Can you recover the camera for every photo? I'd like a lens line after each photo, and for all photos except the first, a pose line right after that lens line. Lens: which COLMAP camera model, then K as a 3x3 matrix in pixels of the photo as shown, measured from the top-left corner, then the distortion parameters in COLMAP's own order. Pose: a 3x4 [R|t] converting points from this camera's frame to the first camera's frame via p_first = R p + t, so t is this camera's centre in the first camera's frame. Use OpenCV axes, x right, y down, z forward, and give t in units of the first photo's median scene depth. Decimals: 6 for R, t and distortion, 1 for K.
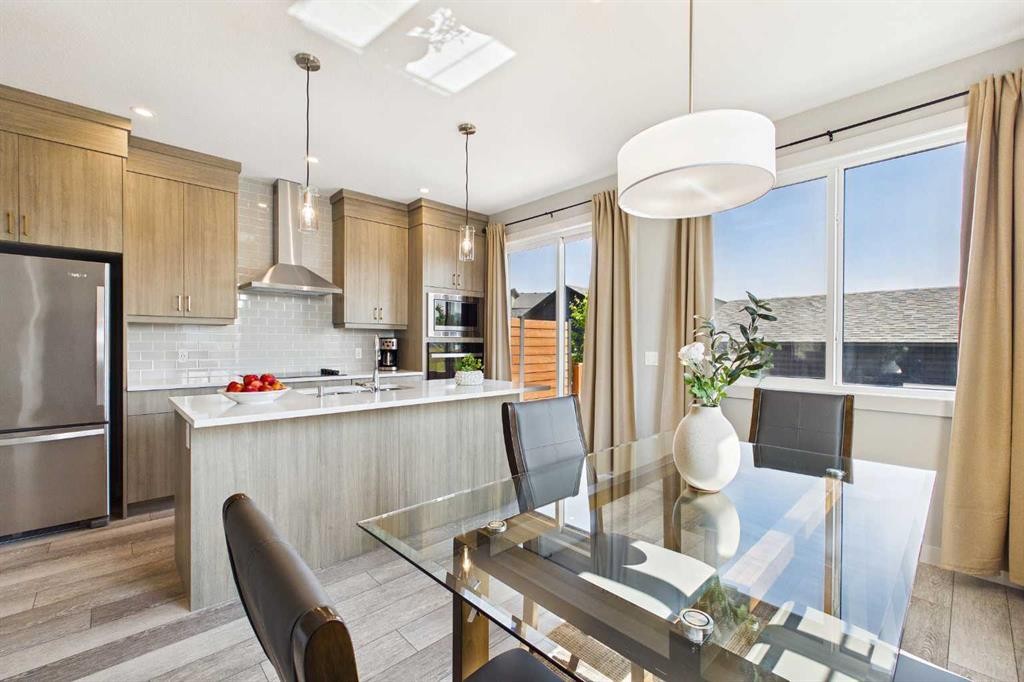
lens RADIAL K [[432.6, 0, 511.5], [0, 432.6, 343.7], [0, 0, 1]] dist [0.003014, -0.000852]
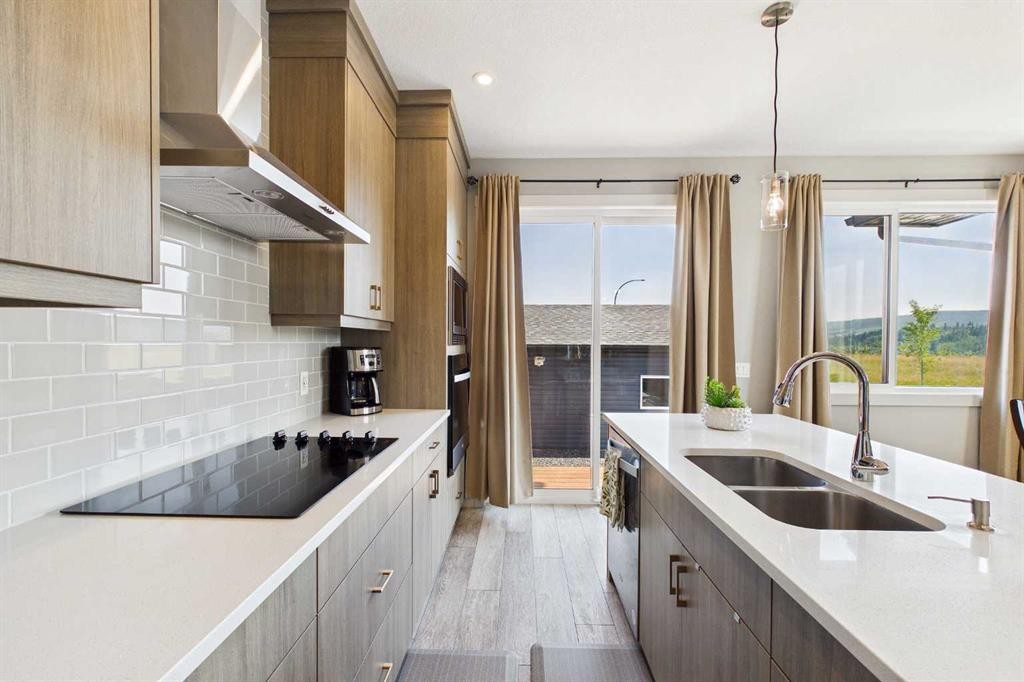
lens RADIAL K [[432.6, 0, 514.5], [0, 432.6, 346.7], [0, 0, 1]] dist [0.003014, -0.000852]
pose [[0.700306, -0.007286, 0.713806, -0.559778], [-0.001119, 0.999935, 0.011305, -0.022098], [-0.713842, -0.008716, 0.700252, 0.577845]]
